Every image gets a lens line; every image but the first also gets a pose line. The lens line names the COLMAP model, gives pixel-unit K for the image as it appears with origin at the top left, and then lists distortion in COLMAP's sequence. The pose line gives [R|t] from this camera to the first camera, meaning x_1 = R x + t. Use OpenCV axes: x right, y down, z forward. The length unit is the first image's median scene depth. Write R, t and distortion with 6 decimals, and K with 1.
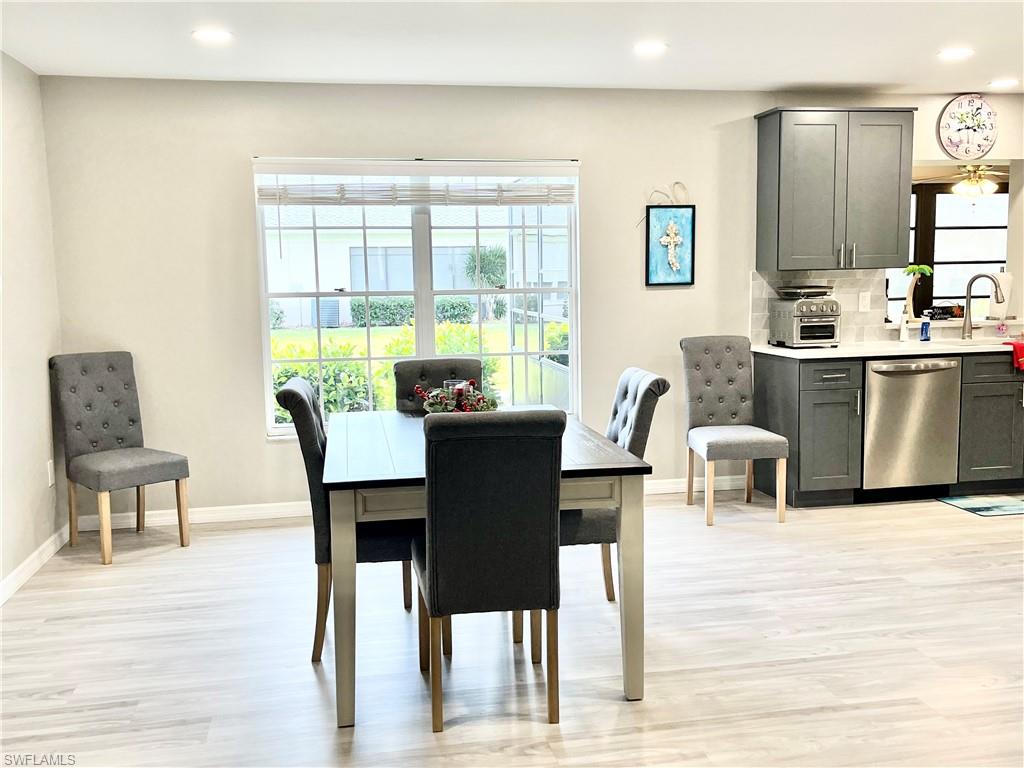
lens RADIAL K [[952.2, 0, 508.9], [0, 952.2, 392.7], [0, 0, 1]] dist [0.006711, 0.000000]
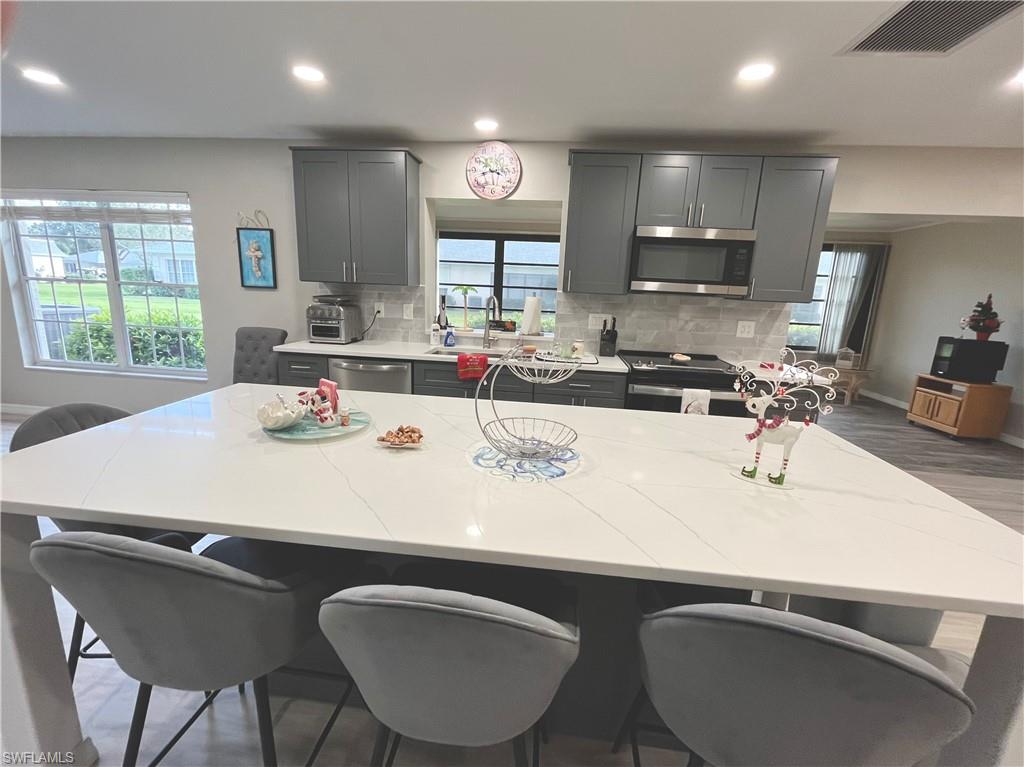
lens RADIAL K [[459.9, 0, 509.2], [0, 459.9, 384.8], [0, 0, 1]] dist [-0.003812, 0.000939]
pose [[0.958403, 0.118406, -0.259699, 0.708830], [-0.096570, 0.990750, 0.095333, -0.073121], [0.268585, -0.066288, 0.960972, 0.454184]]
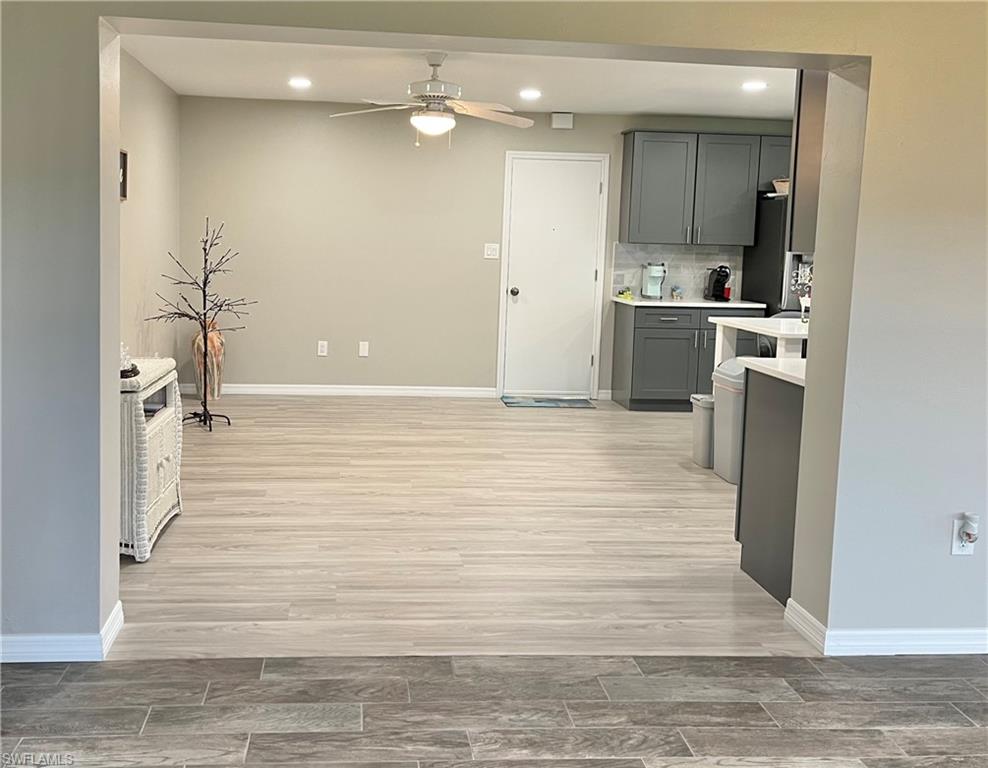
lens RADIAL K [[980.4, 0, 457.8], [0, 980.4, 343.3], [0, 0, 1]] dist [0.064706, 0.000000]
pose [[-0.997848, -0.019136, 0.062708, 1.071540], [-0.003932, 0.972205, 0.234100, -0.245430], [-0.065445, 0.233350, -0.970188, 1.754655]]
